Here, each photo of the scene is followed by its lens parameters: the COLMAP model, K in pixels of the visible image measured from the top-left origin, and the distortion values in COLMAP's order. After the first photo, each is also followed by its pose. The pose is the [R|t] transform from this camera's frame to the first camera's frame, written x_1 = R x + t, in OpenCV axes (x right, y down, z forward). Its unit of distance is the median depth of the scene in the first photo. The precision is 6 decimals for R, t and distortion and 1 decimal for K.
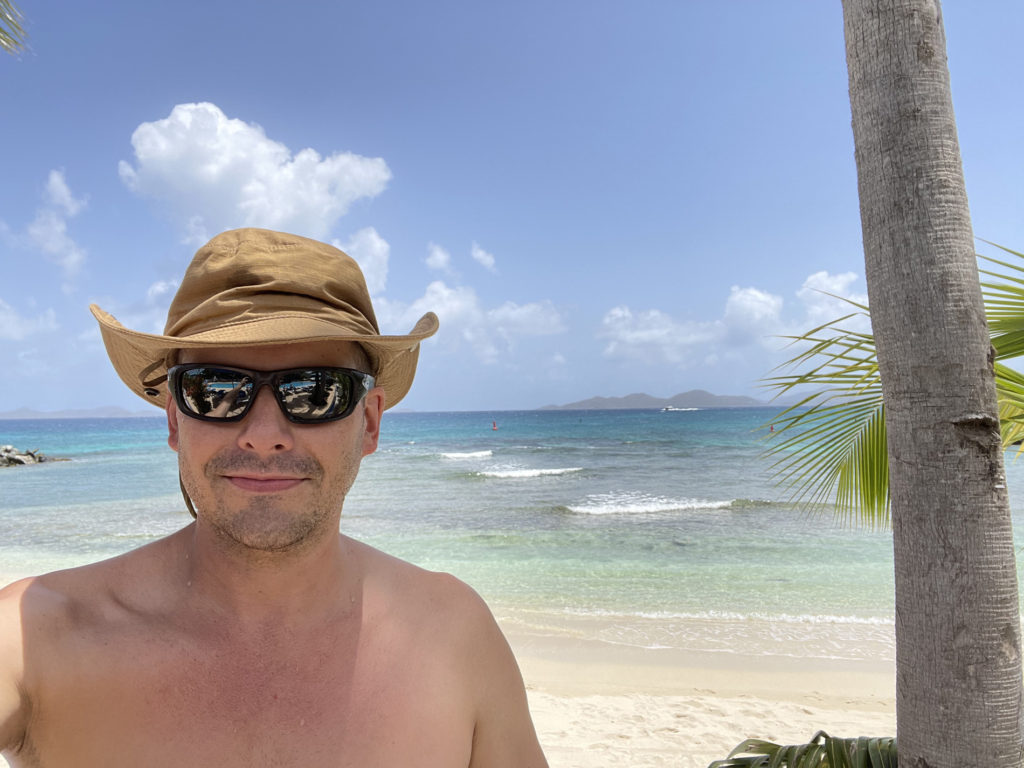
lens RADIAL K [[699.1, 0, 532.3], [0, 699.1, 396.3], [0, 0, 1]] dist [0.006820, -0.008086]
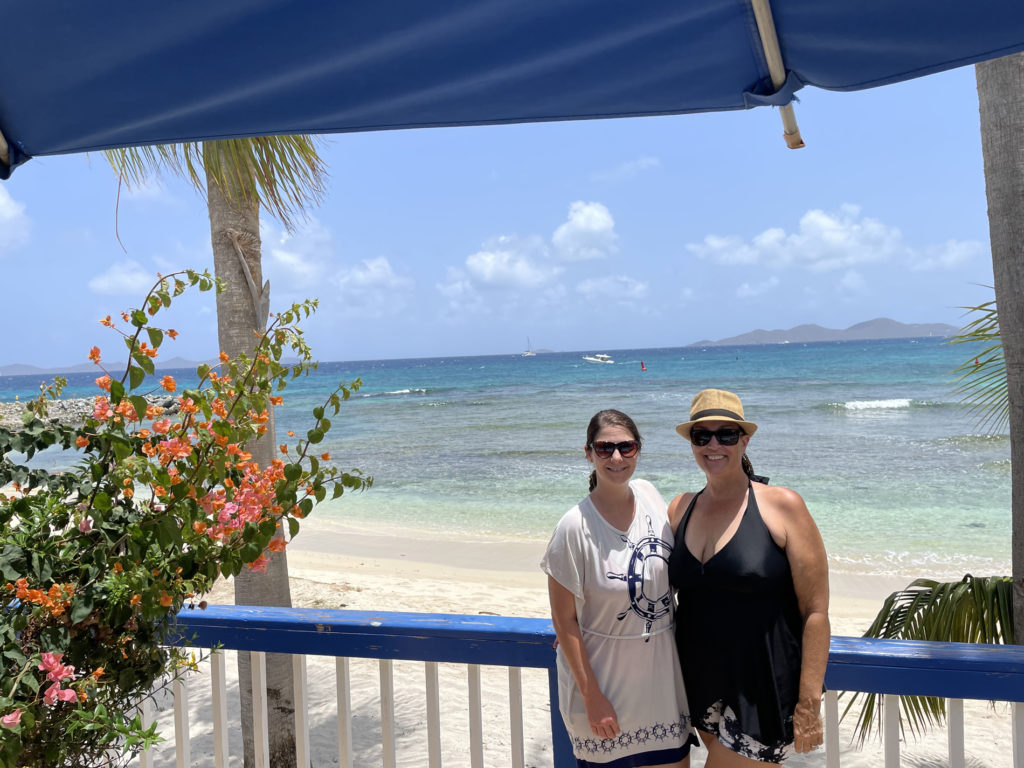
lens RADIAL K [[766.2, 0, 501.3], [0, 766.2, 367.4], [0, 0, 1]] dist [0.063427, -0.083728]
pose [[0.973683, -0.018296, -0.227173, -0.239264], [0.028036, 0.998817, 0.039724, -0.105066], [0.226177, -0.045048, 0.973044, -1.065789]]
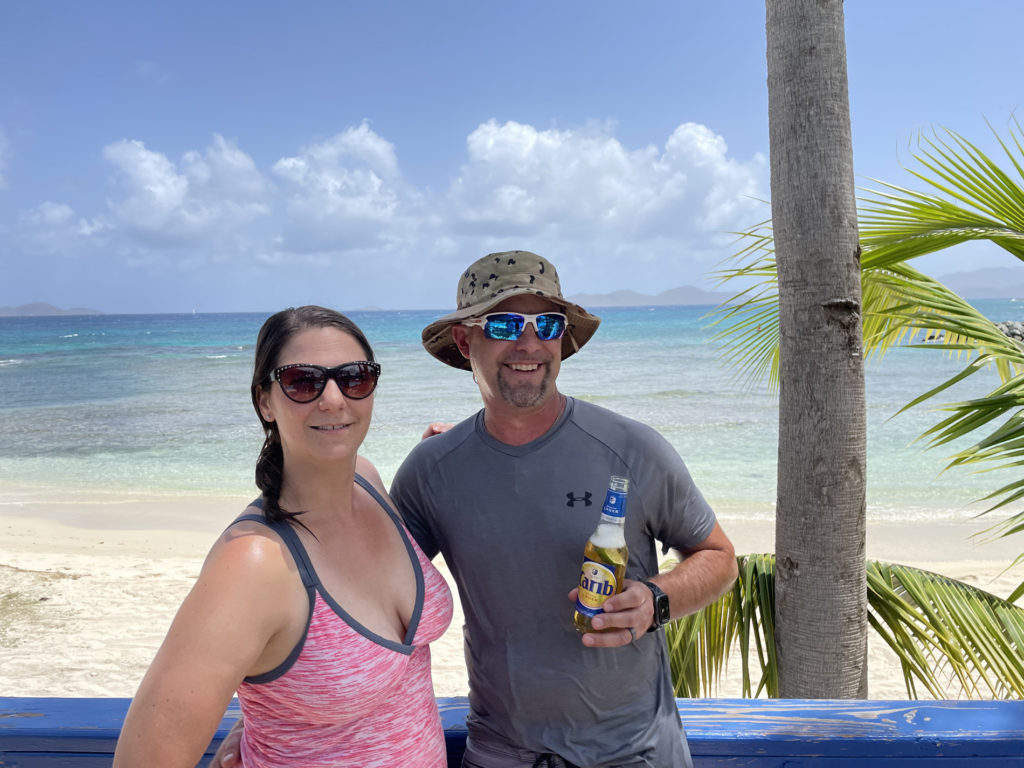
lens RADIAL K [[766.2, 0, 513.7], [0, 766.2, 384.6], [0, 0, 1]] dist [0.063427, -0.083728]
pose [[0.999956, 0.000711, 0.009313, 0.017112], [-0.001798, 0.993106, 0.117205, 0.016265], [-0.009166, -0.117217, 0.993064, -0.407733]]
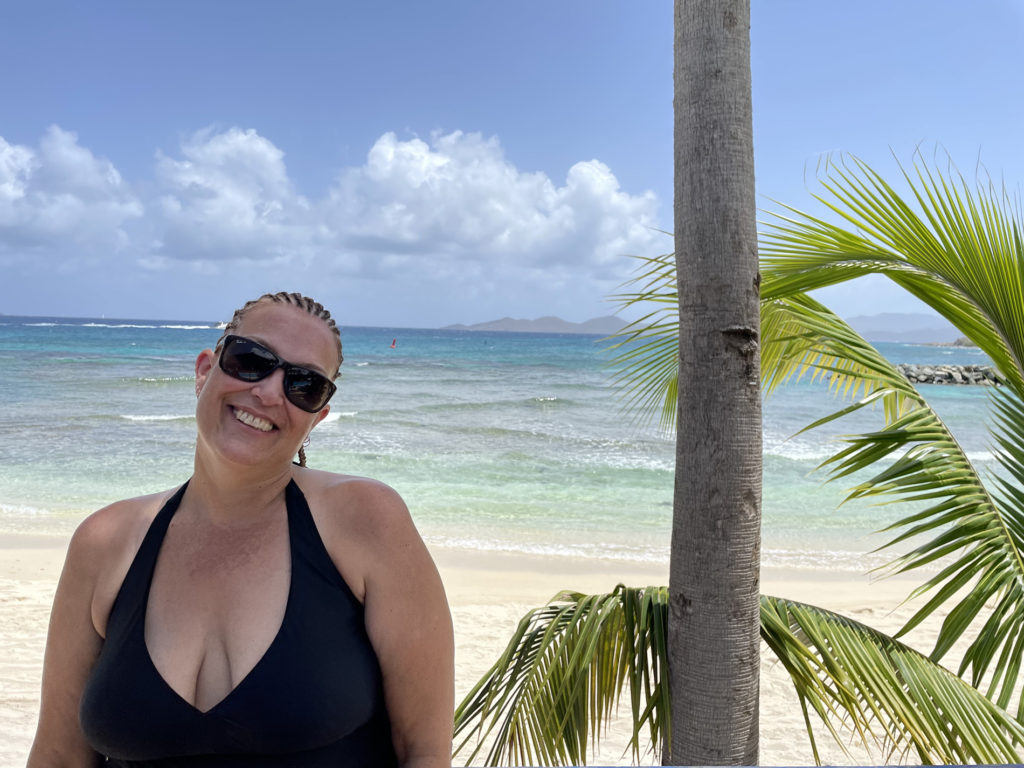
lens RADIAL K [[766.2, 0, 517.4], [0, 766.2, 369.8], [0, 0, 1]] dist [0.063427, -0.083728]
pose [[0.993775, 0.043036, 0.102756, 0.094287], [-0.050086, 0.996492, 0.067040, 0.030678], [-0.099511, -0.071769, 0.992445, -0.322529]]
